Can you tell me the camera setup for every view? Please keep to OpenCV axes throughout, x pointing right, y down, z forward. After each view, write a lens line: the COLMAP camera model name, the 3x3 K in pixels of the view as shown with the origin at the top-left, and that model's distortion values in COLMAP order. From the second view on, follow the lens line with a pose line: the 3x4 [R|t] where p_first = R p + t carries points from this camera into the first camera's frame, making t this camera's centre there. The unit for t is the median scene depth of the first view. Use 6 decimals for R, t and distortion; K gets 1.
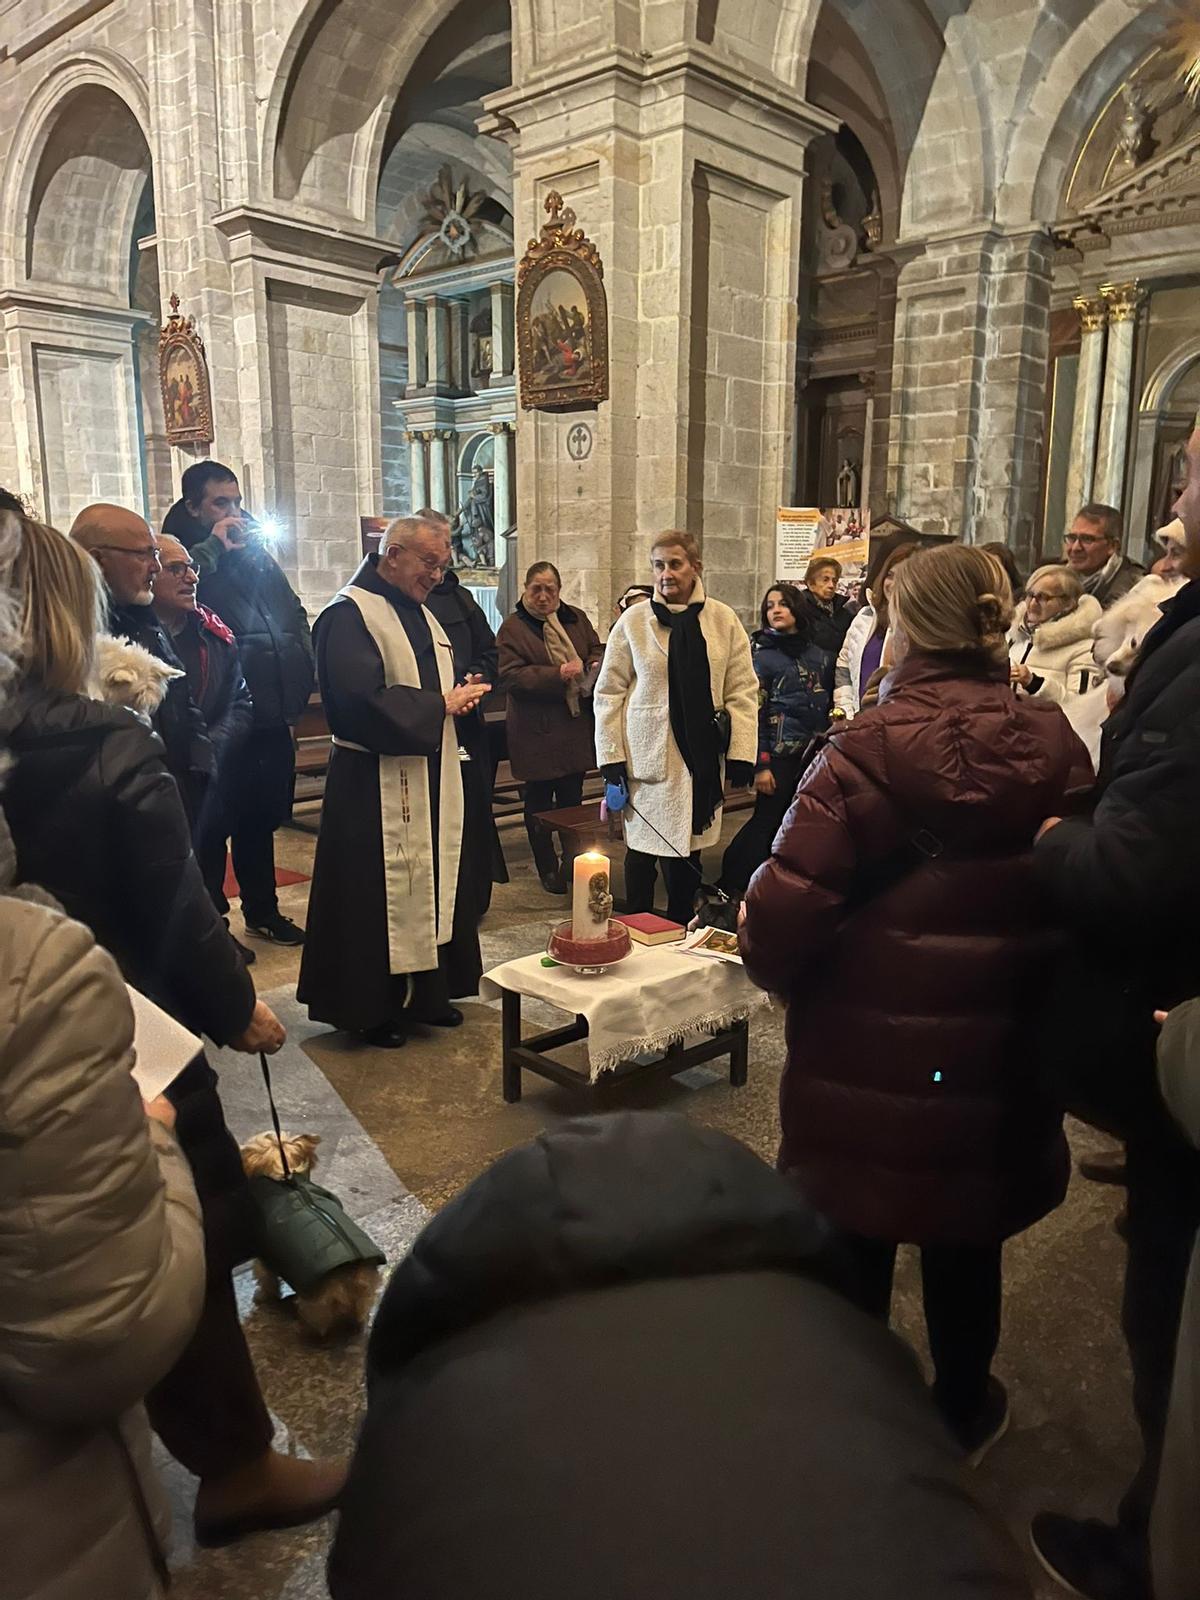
lens RADIAL K [[1211.7, 0, 604.2], [0, 1211.7, 797.2], [0, 0, 1]] dist [0.046377, -0.038659]
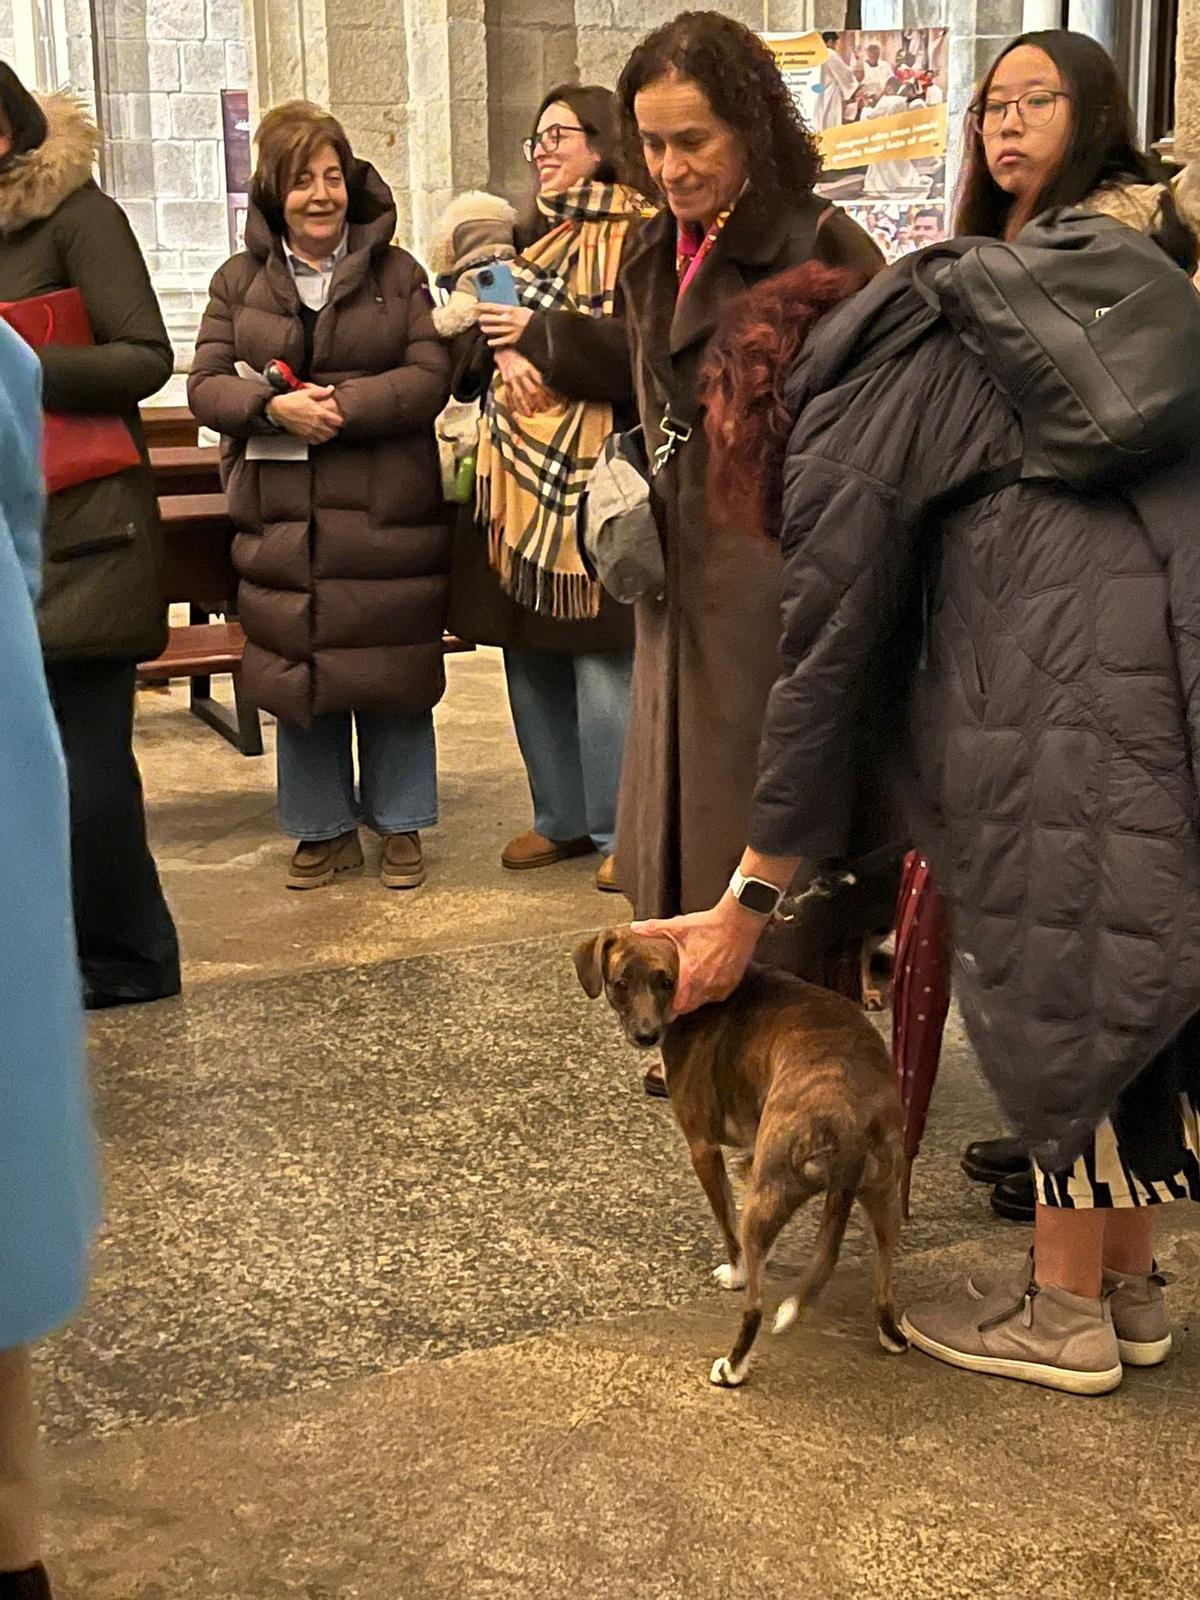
lens RADIAL K [[2264.0, 0, 600.0], [0, 2264.0, 800.0], [0, 0, 1]] dist [0.114564, -0.366300]
pose [[0.922559, 0.080696, -0.377323, 0.325814], [-0.052528, 0.995049, 0.084374, -0.027210], [0.382263, -0.058020, 0.922230, 0.173594]]
